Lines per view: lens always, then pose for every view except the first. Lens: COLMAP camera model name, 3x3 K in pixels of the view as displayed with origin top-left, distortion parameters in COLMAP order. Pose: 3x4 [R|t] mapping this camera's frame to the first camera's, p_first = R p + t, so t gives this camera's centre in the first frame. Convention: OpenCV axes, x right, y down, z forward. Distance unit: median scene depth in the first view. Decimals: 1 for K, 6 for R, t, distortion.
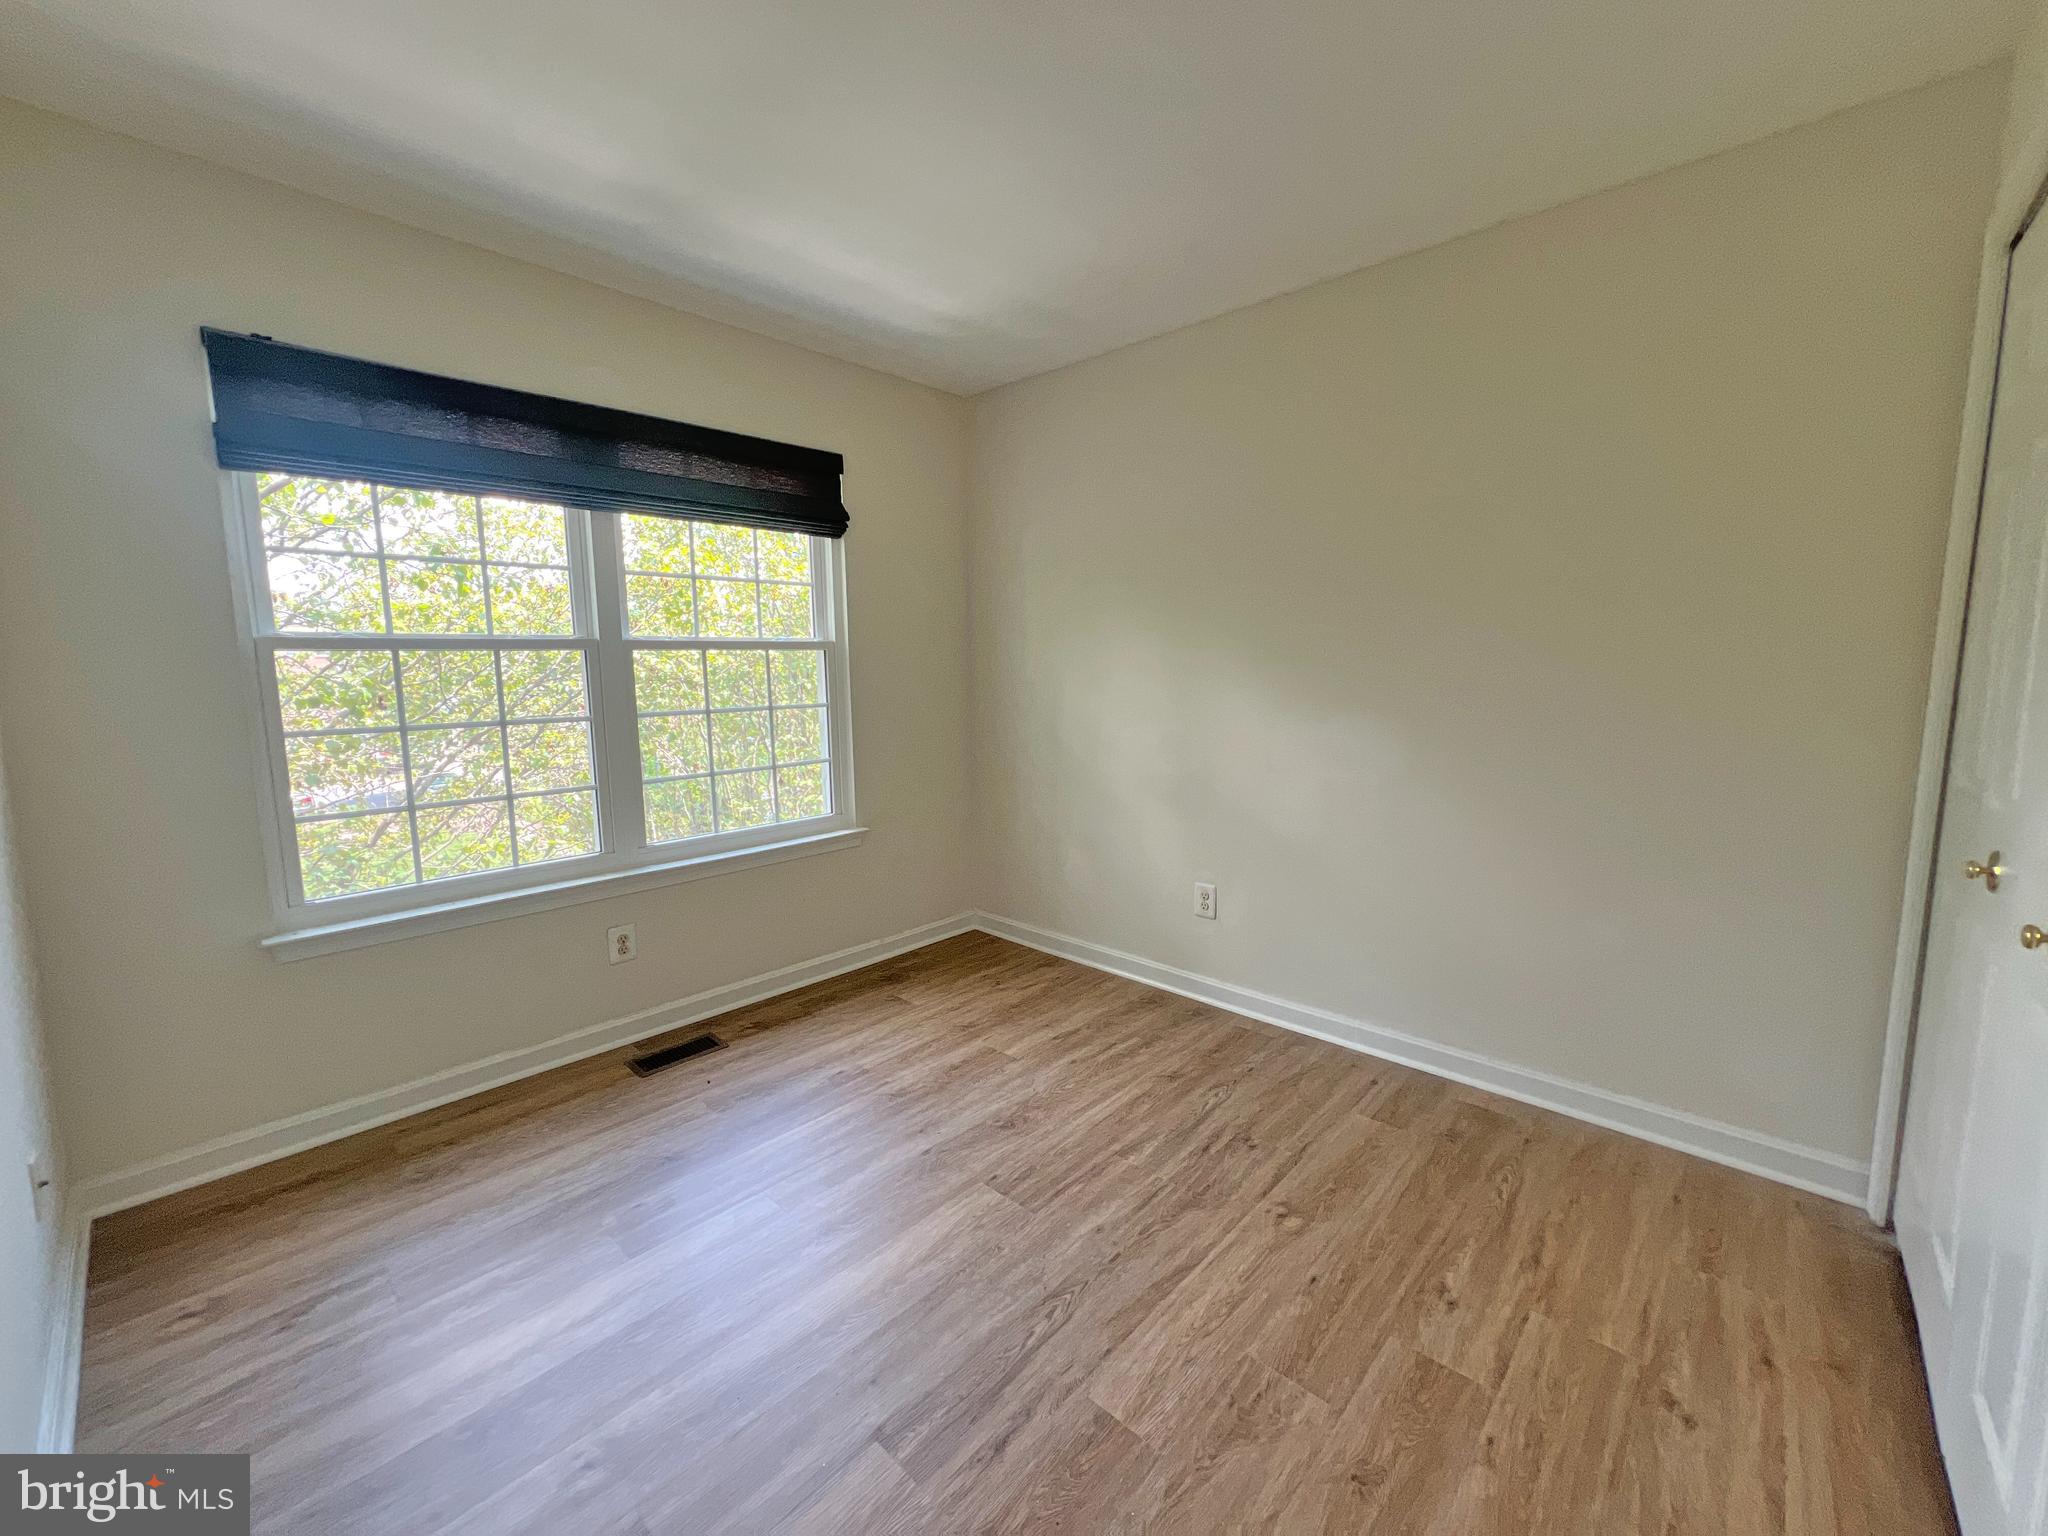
lens RADIAL K [[818.1, 0, 1023.6], [0, 818.1, 764.3], [0, 0, 1]] dist [-0.002023, 0.000267]
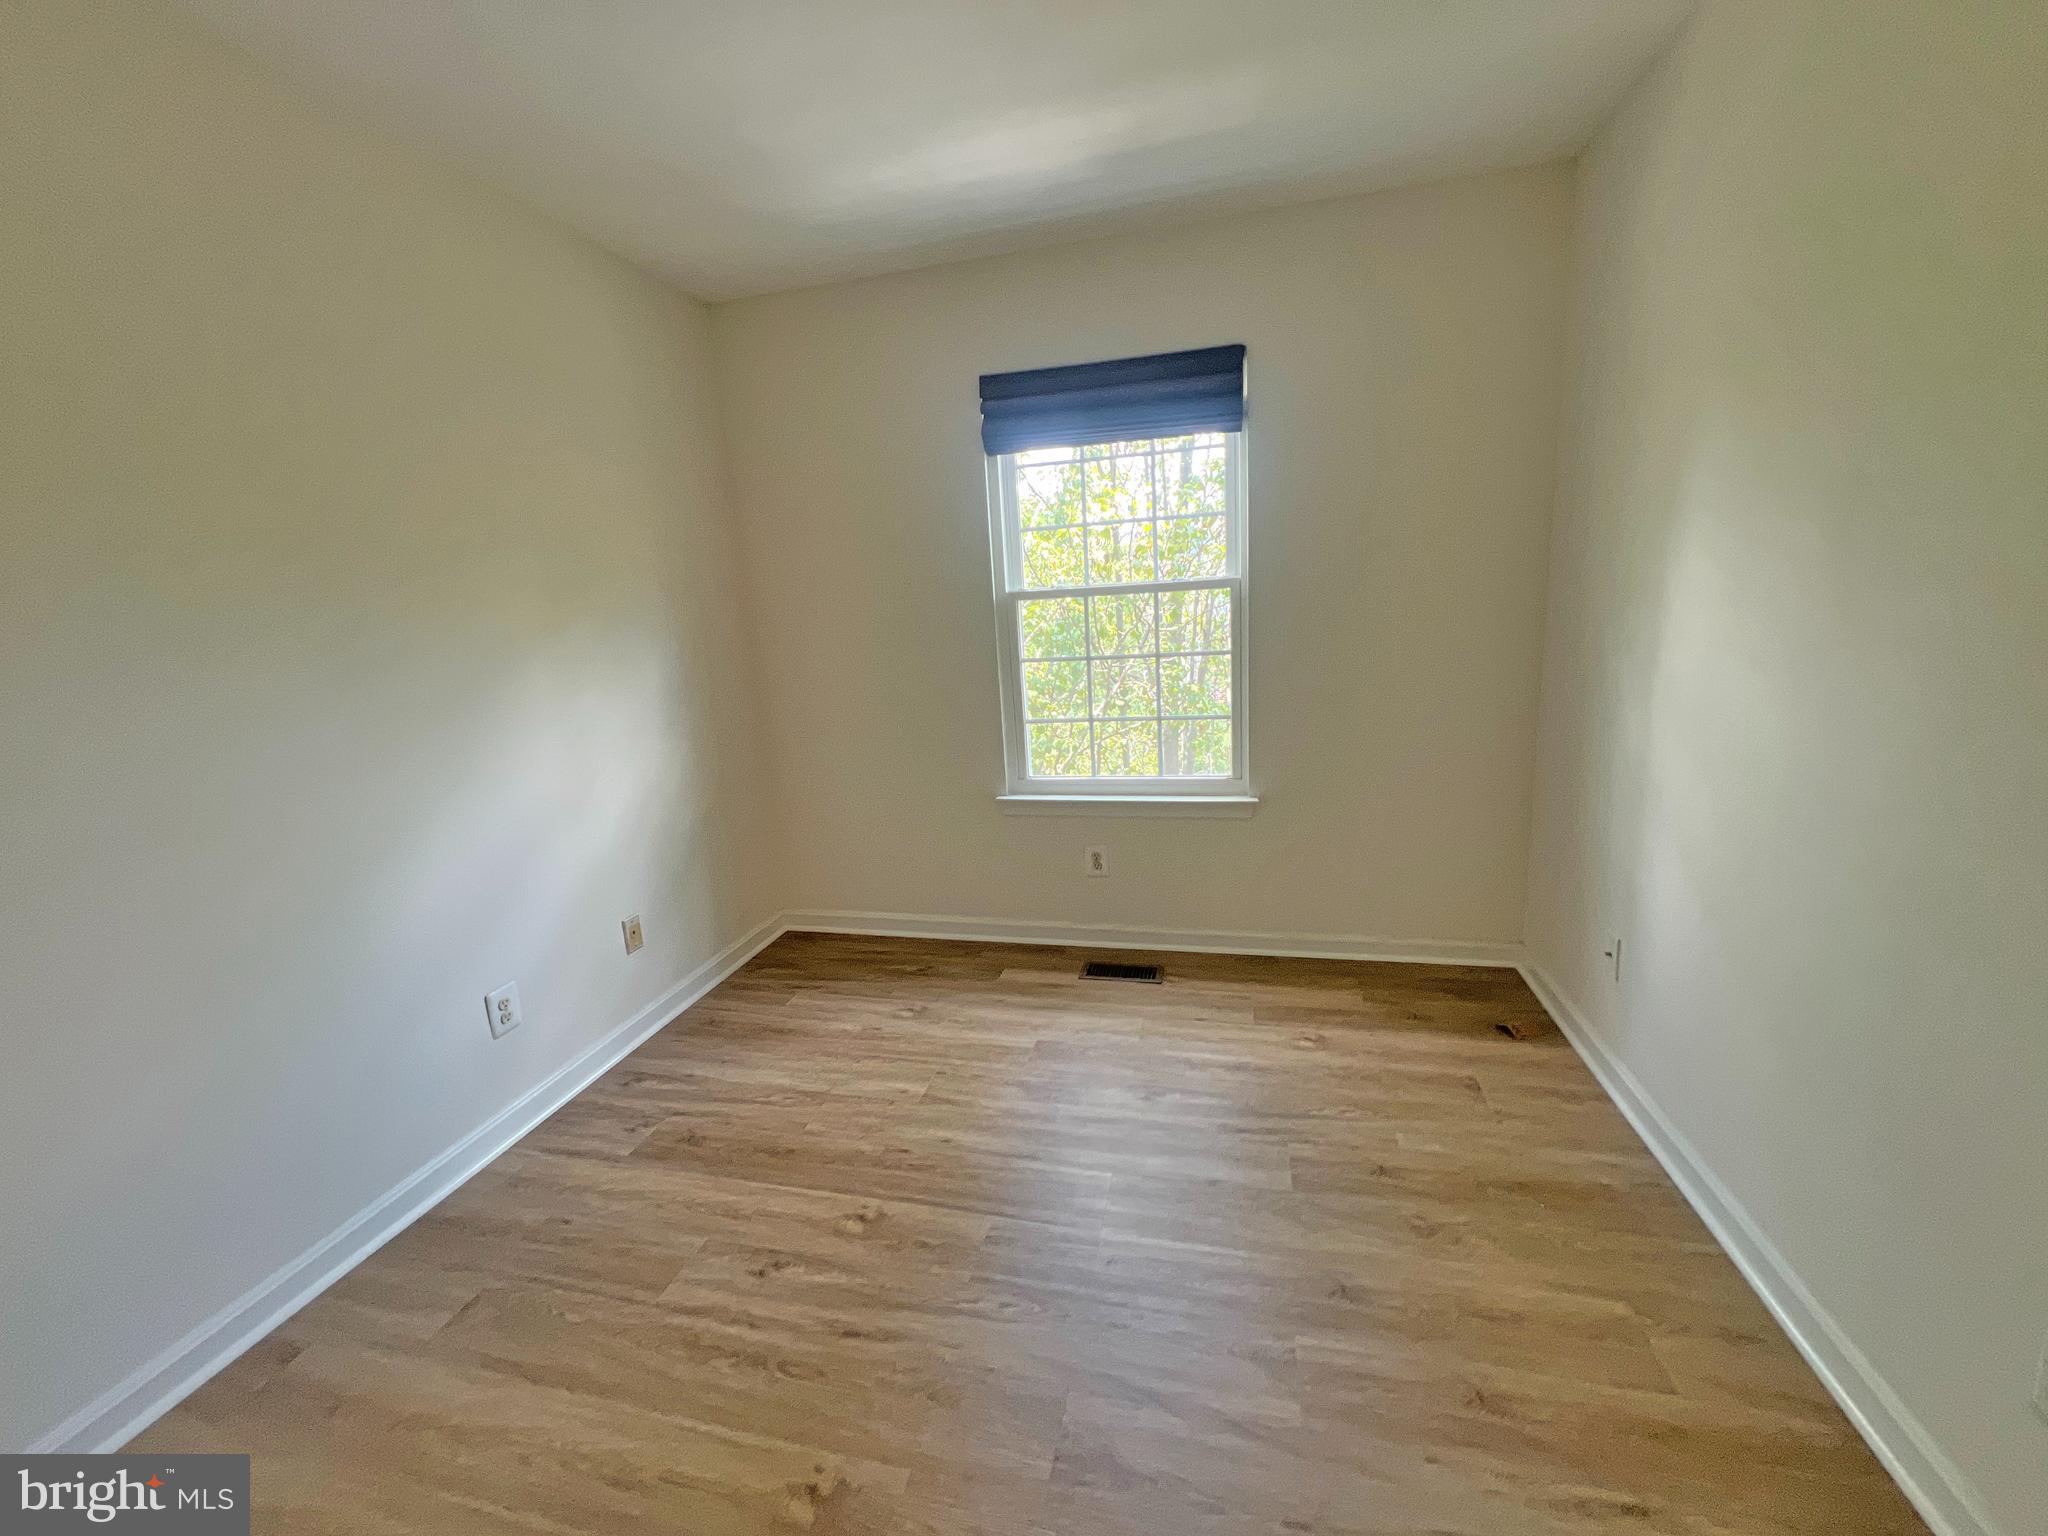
lens RADIAL K [[787.4, 0, 1027.4], [0, 787.4, 787.8], [0, 0, 1]] dist [0.011256, 0.000054]
pose [[0.492795, 0.173795, -0.852613, 0.379959], [-0.059341, 0.984282, 0.166336, -0.055880], [0.868120, -0.031374, 0.495362, 0.379557]]
